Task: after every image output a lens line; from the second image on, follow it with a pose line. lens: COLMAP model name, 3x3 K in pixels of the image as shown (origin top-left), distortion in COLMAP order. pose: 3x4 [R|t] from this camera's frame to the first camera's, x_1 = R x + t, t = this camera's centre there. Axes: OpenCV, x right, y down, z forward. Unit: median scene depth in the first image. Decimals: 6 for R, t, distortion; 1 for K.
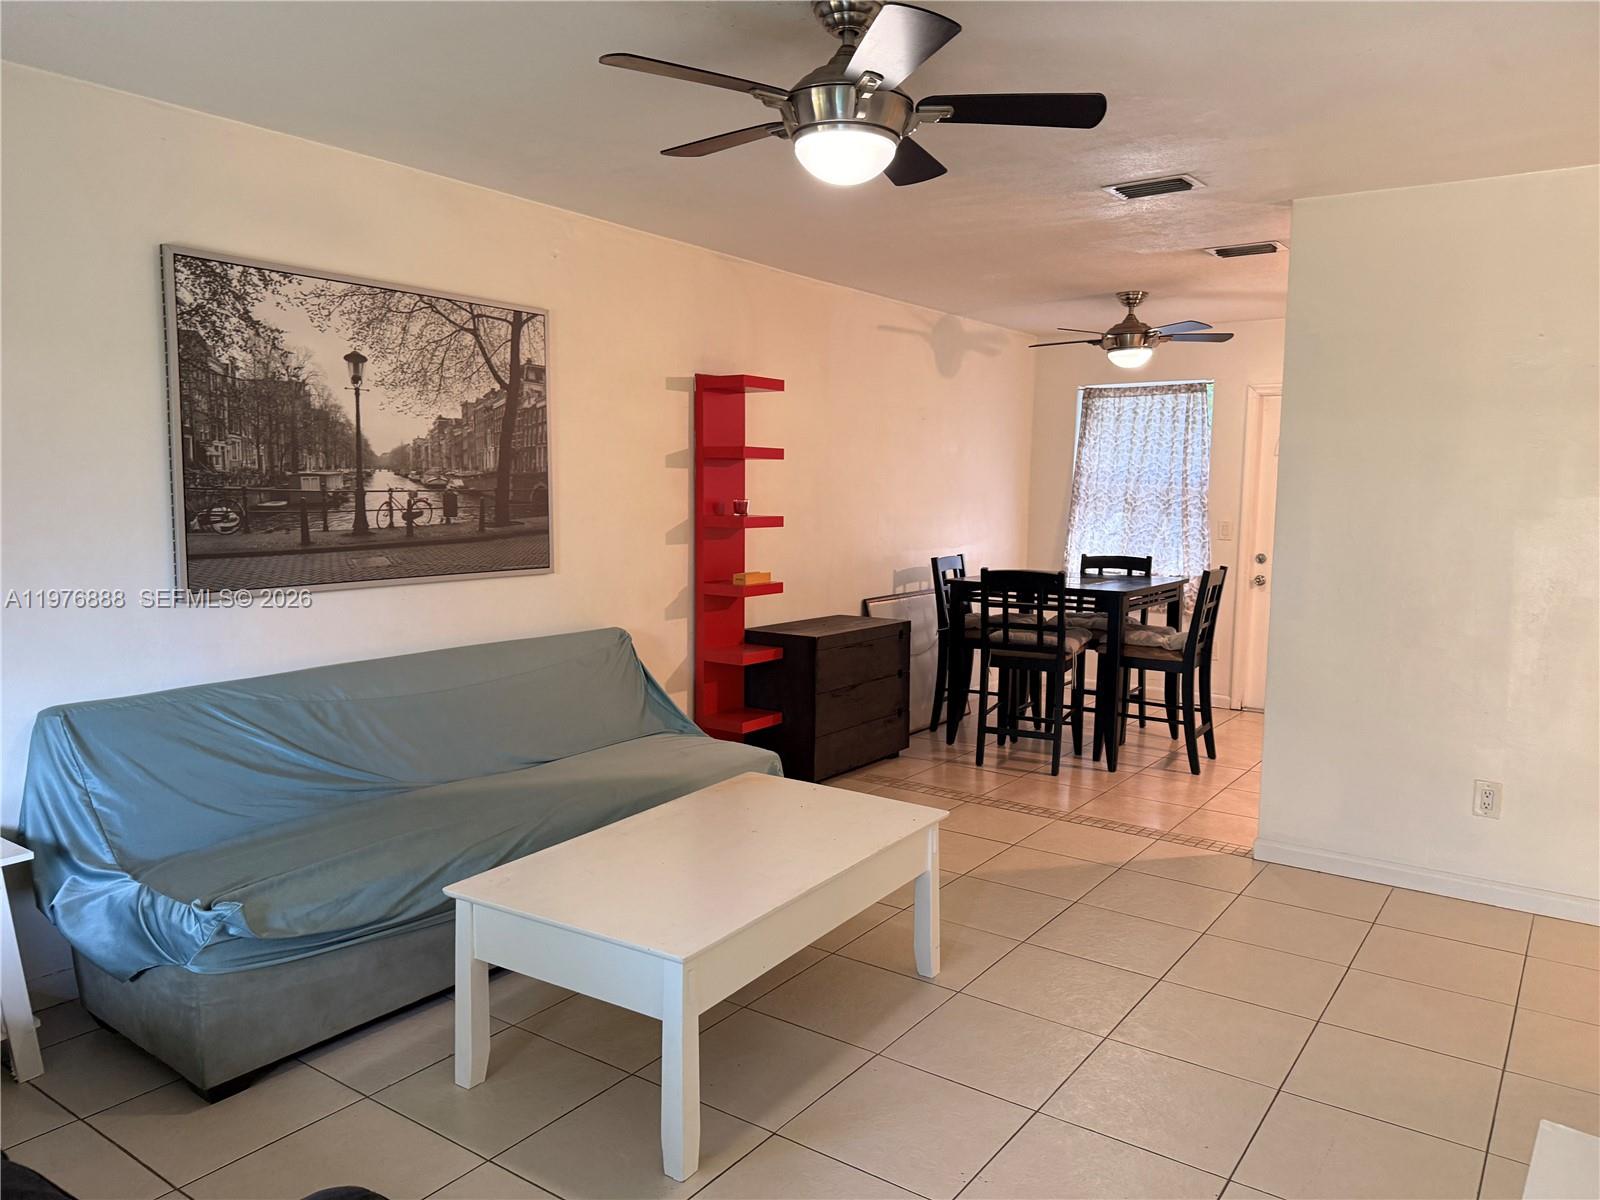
lens RADIAL K [[1146.2, 0, 800.0], [0, 1146.2, 600.0], [0, 0, 1]] dist [-0.036512, 0.000577]
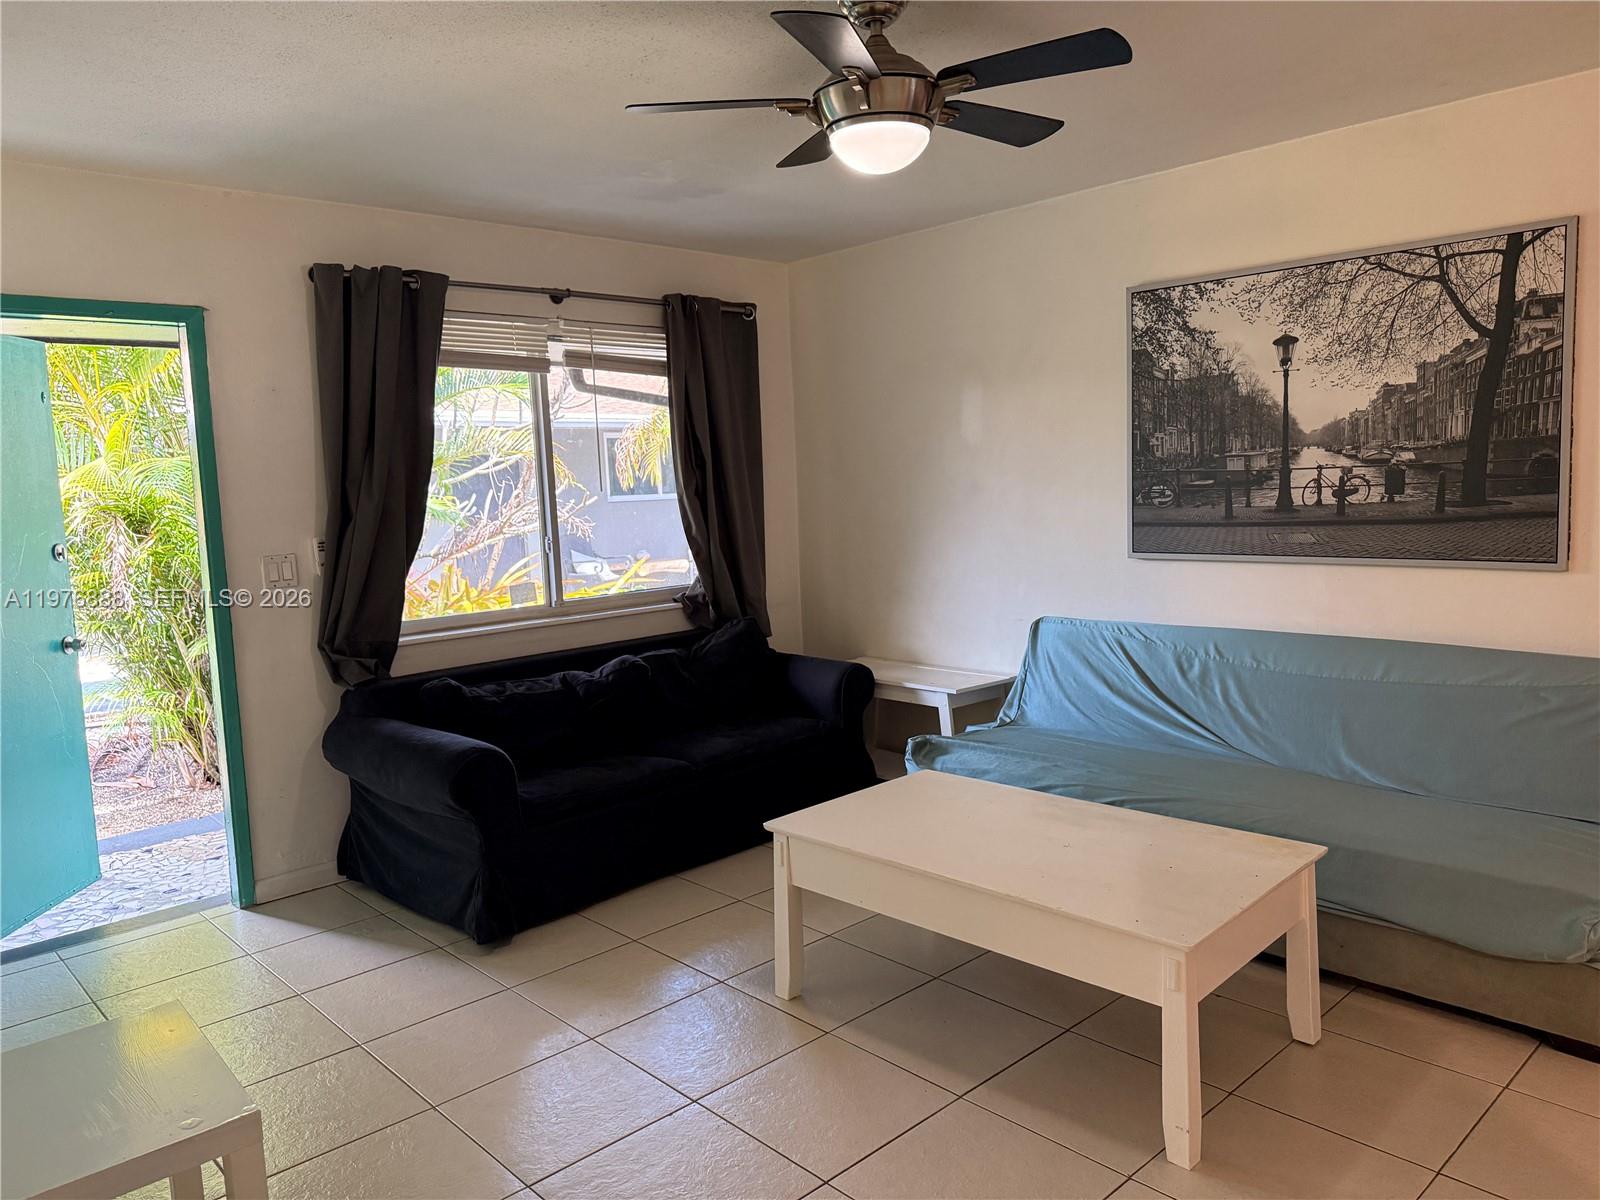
lens RADIAL K [[1131.9, 0, 799.6], [0, 1131.9, 588.1], [0, 0, 1]] dist [0.084986, -0.097627]
pose [[-0.202116, 0.085116, -0.975656, 0.735427], [-0.072493, 0.992183, 0.101576, -0.062287], [0.976675, 0.091258, -0.194366, 0.784447]]
